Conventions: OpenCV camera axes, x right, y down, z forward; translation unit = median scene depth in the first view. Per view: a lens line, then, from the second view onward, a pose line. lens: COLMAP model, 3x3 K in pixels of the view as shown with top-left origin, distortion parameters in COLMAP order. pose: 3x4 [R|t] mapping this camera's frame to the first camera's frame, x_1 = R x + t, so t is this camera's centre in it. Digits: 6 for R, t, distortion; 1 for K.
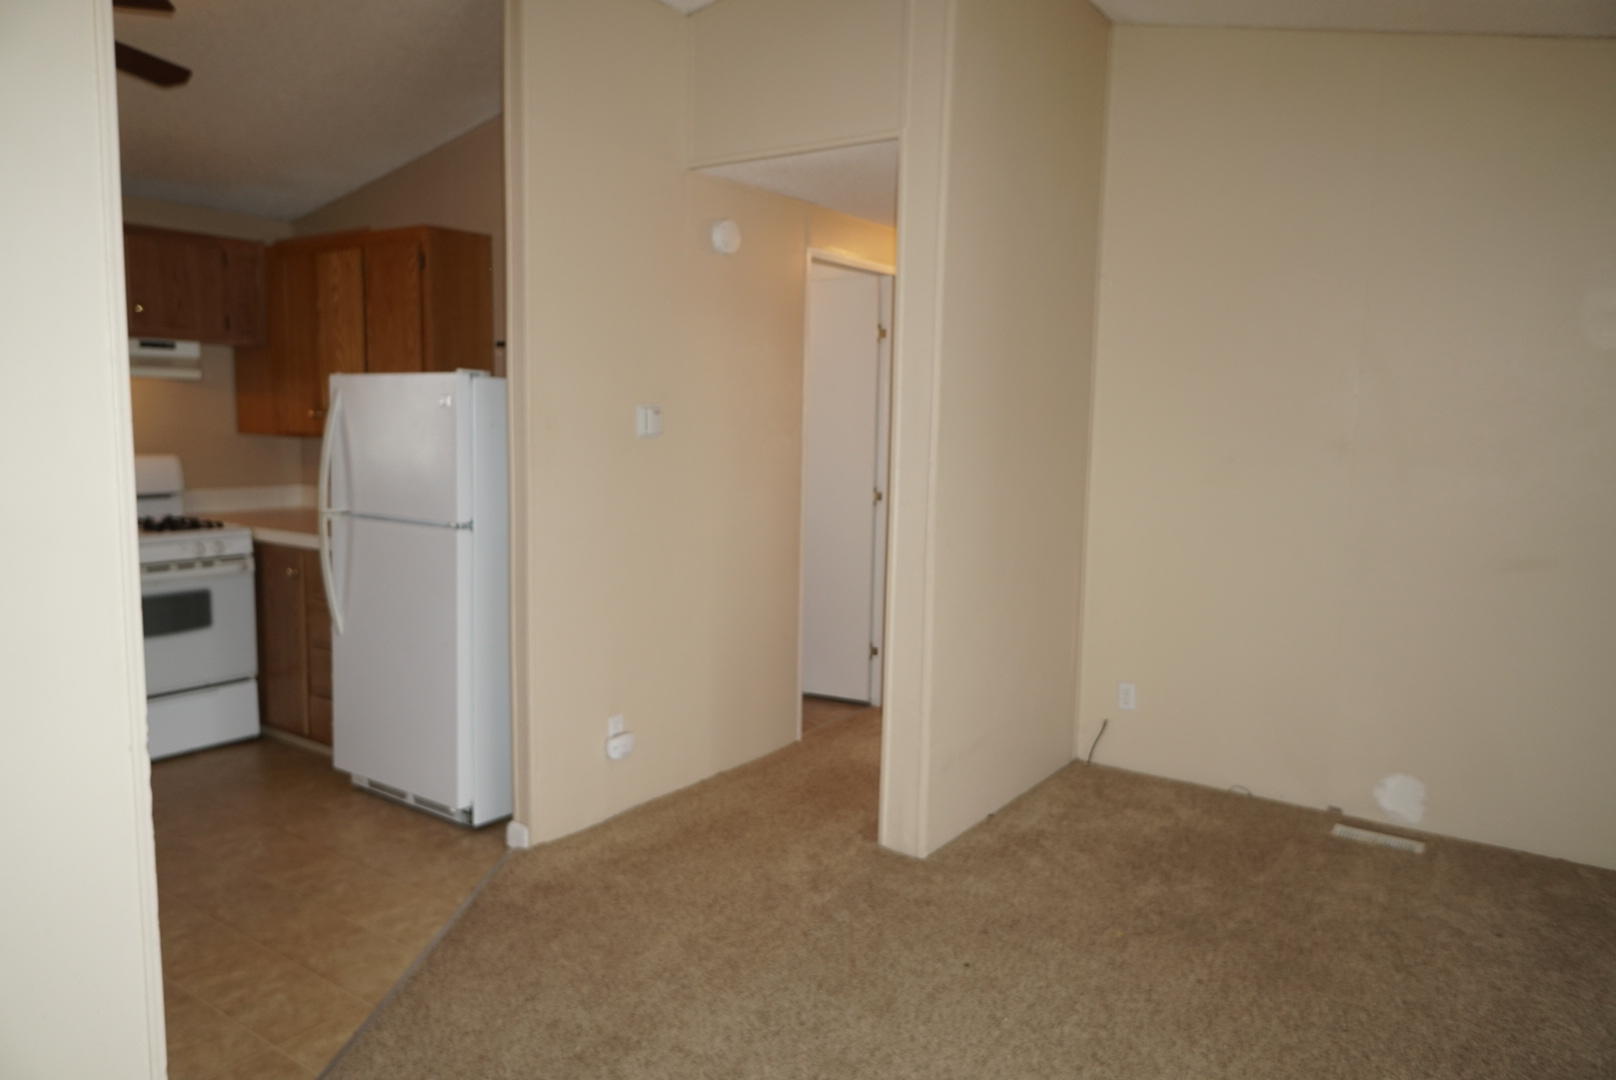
lens RADIAL K [[1104.2, 0, 801.5], [0, 1104.2, 543.7], [0, 0, 1]] dist [-0.001159, 0.001172]
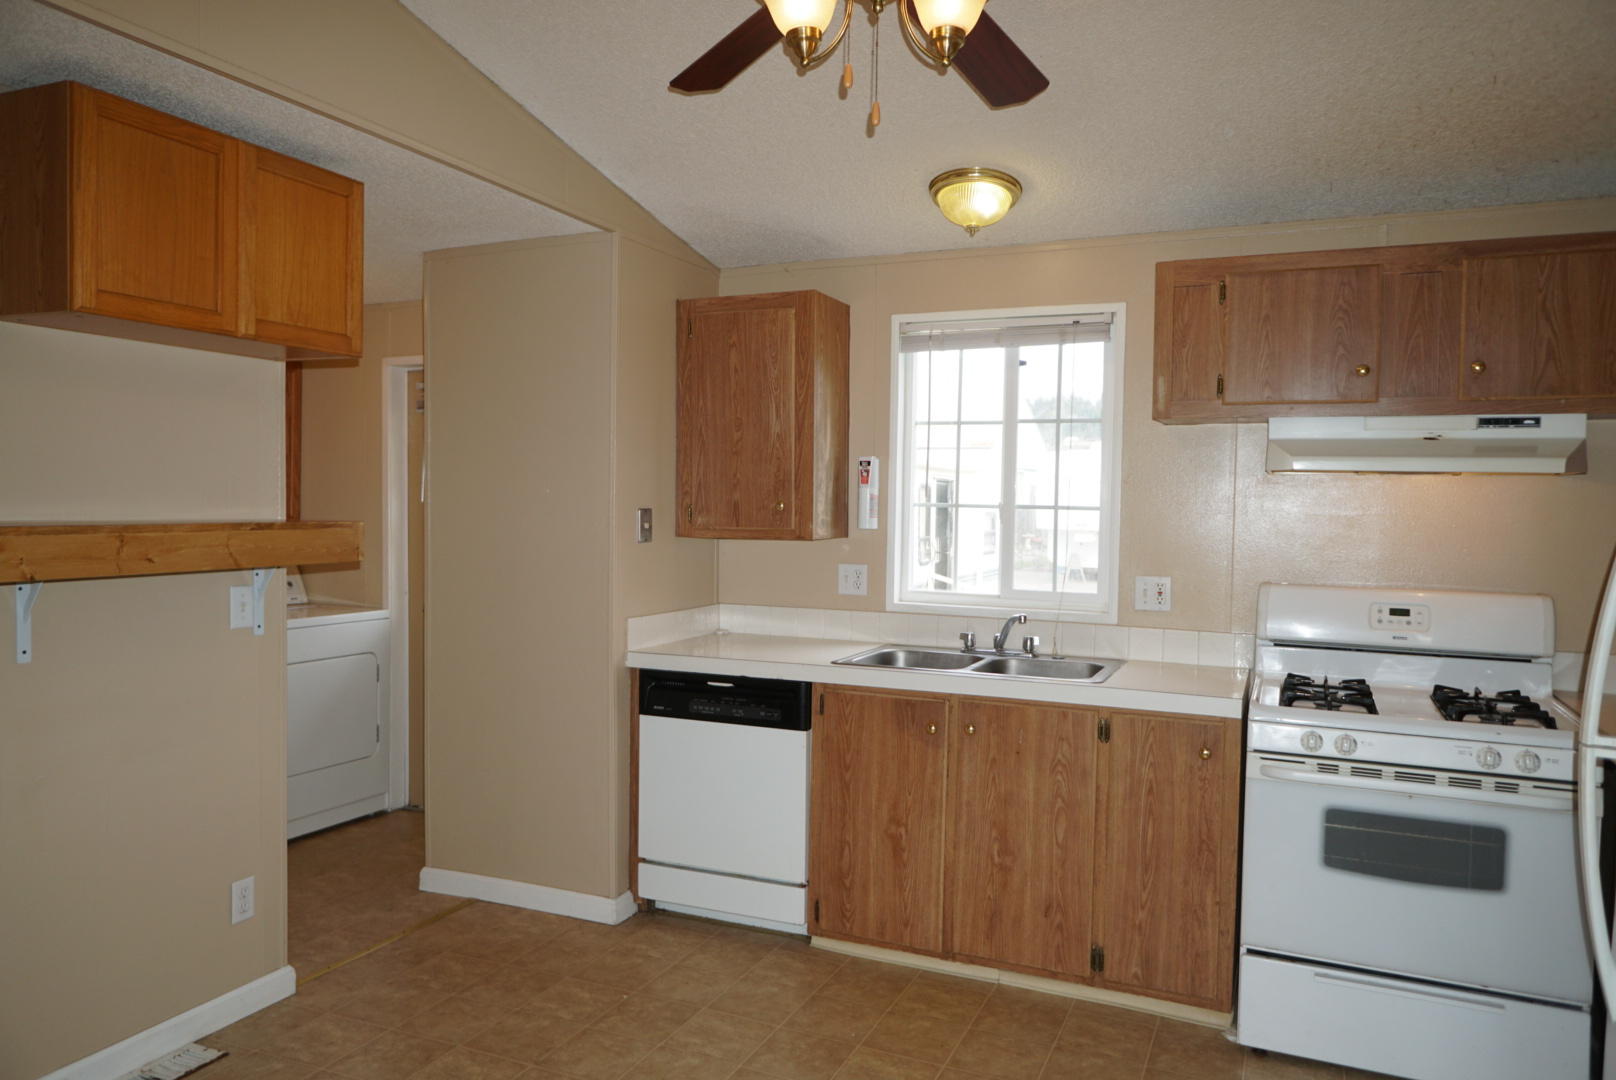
lens RADIAL K [[1109.2, 0, 801.6], [0, 1109.2, 544.5], [0, 0, 1]] dist [-0.003048, -0.001262]
pose [[0.205773, 0.025983, -0.978255, -0.042535], [-0.114028, 0.993475, 0.002402, -0.069284], [0.971934, 0.111054, 0.207394, 0.511599]]
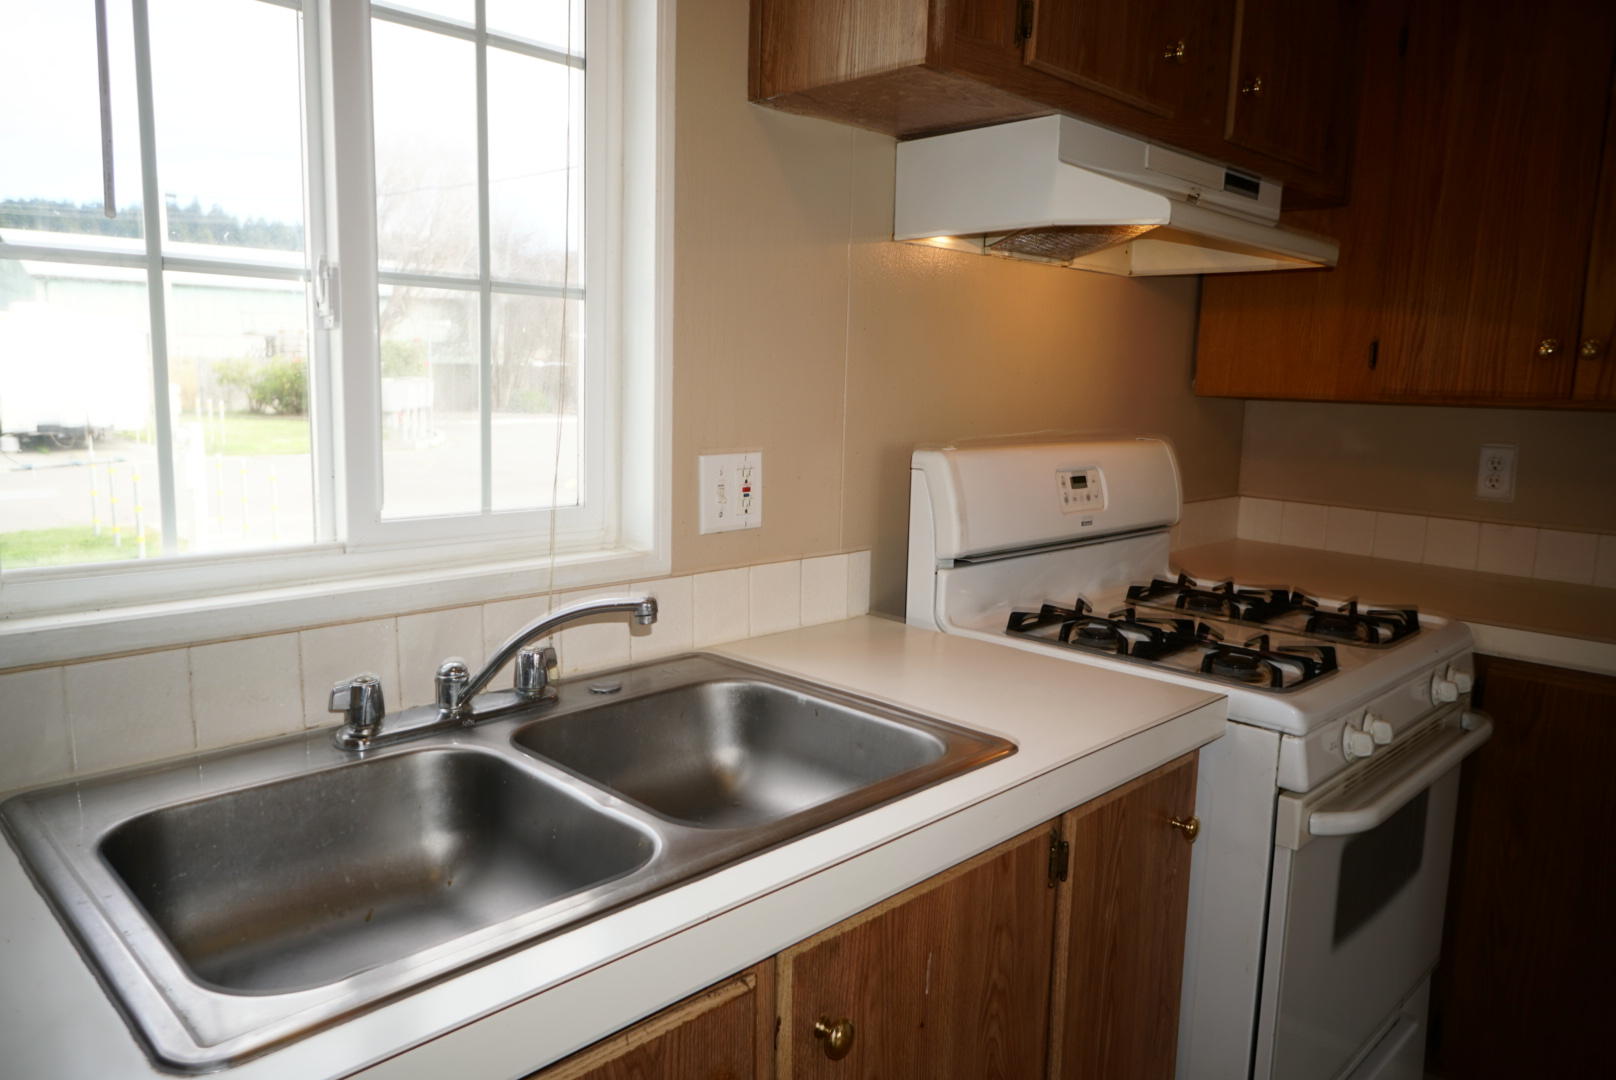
lens RADIAL K [[1115.8, 0, 807.0], [0, 1115.8, 537.1], [0, 0, 1]] dist [0.002130, 0.000935]
pose [[0.987804, 0.026340, -0.153459, -0.725488], [-0.020575, 0.999026, 0.039038, -0.060854], [0.154337, -0.035405, 0.987384, 0.580497]]
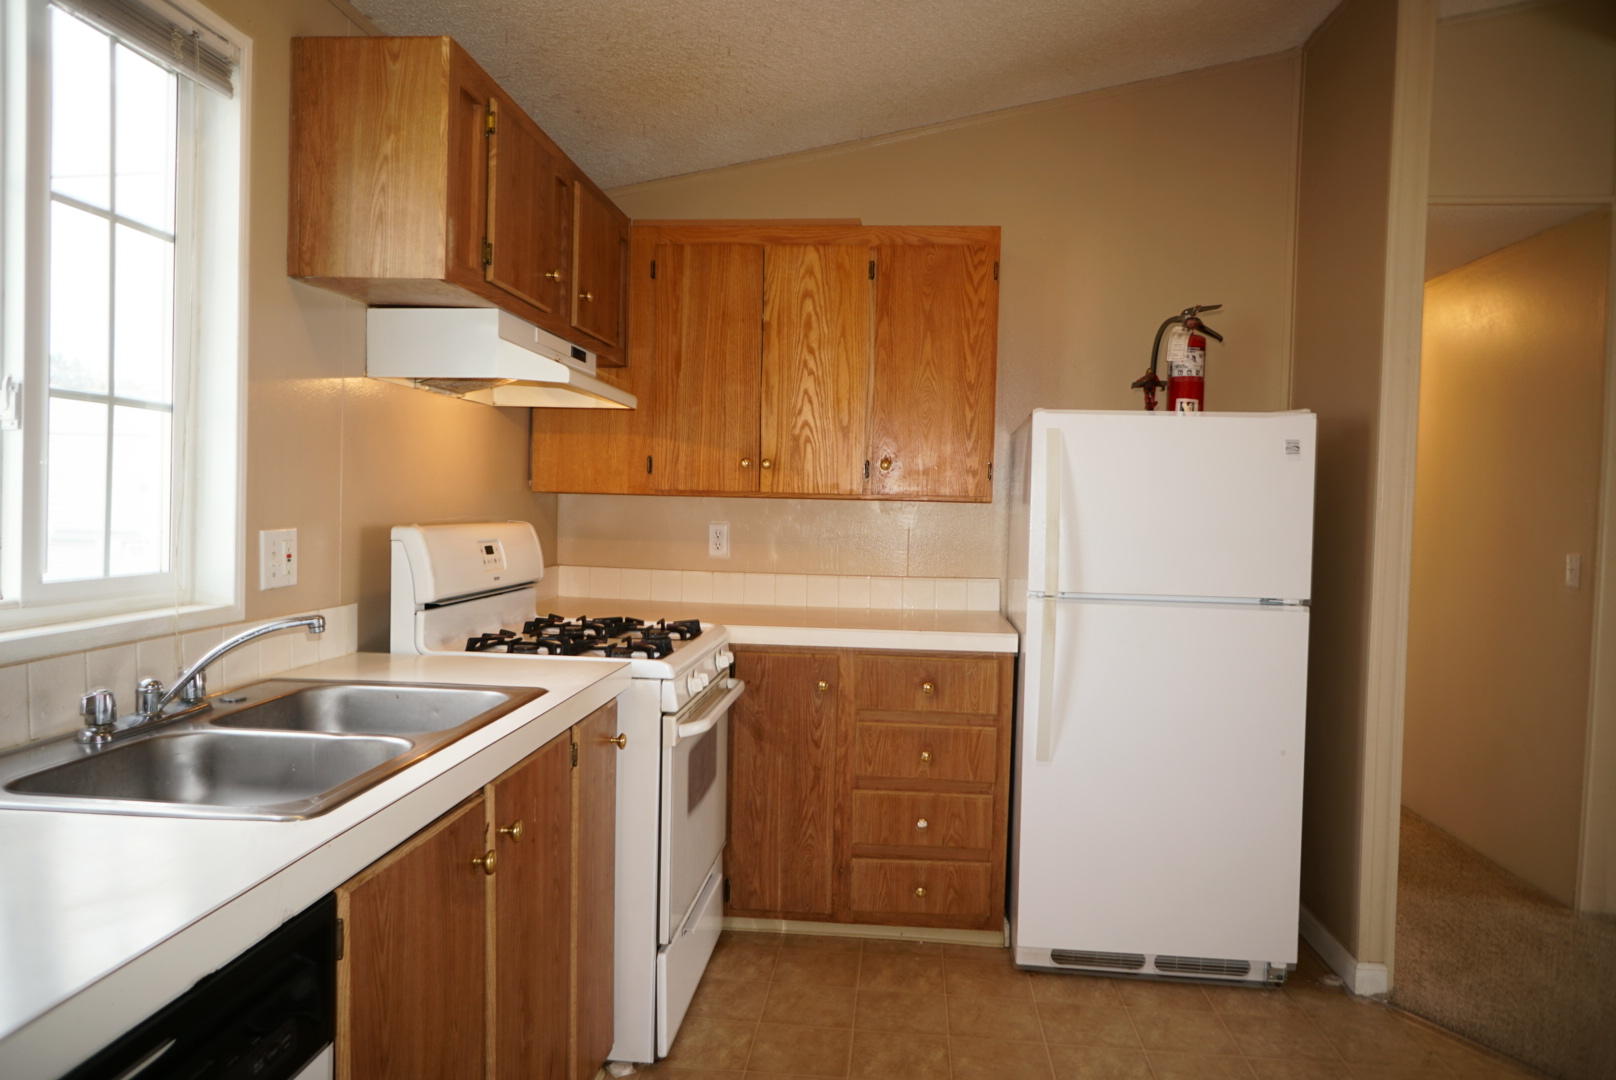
lens RADIAL K [[1115.8, 0, 807.0], [0, 1115.8, 537.1], [0, 0, 1]] dist [0.002130, 0.000935]
pose [[0.859924, -0.014769, 0.510208, -0.860670], [0.045898, 0.997769, -0.048476, -0.035045], [-0.508354, 0.065103, 0.858684, 0.395735]]
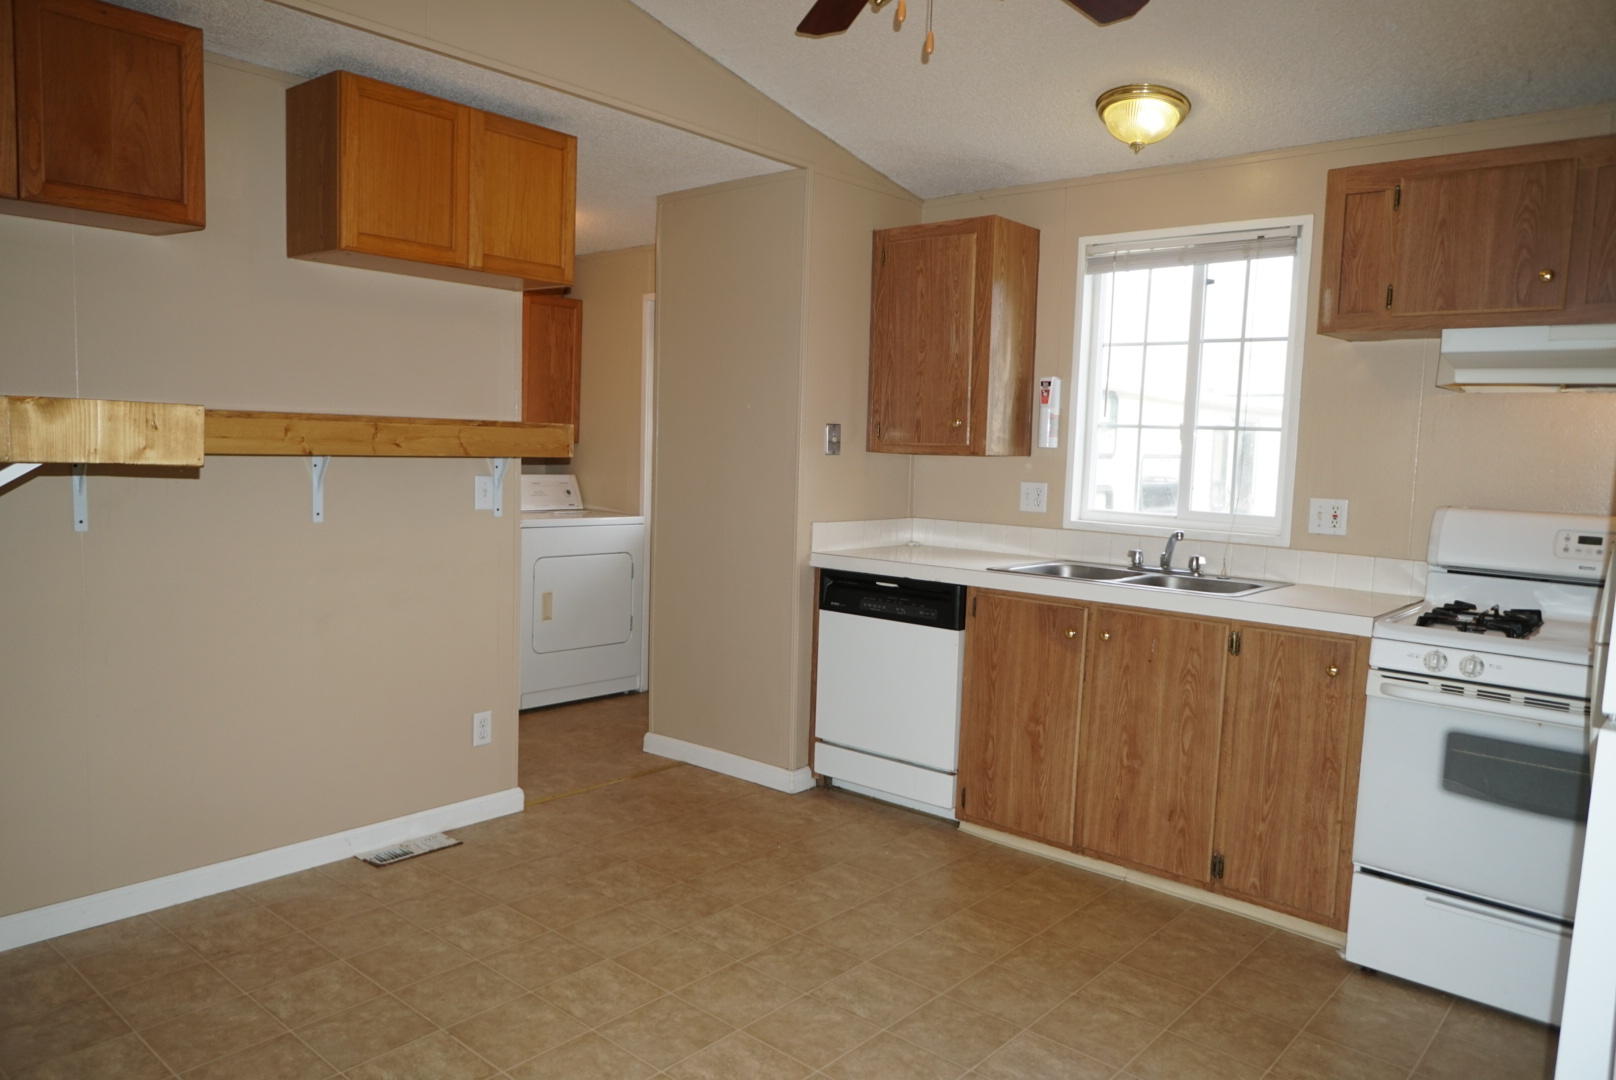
lens RADIAL K [[1109.2, 0, 801.6], [0, 1109.2, 544.5], [0, 0, 1]] dist [-0.003048, -0.001262]
pose [[-0.090734, 0.073792, -0.993138, 0.038634], [-0.138440, 0.986634, 0.085957, -0.056932], [0.986206, 0.145289, -0.079305, 0.634121]]
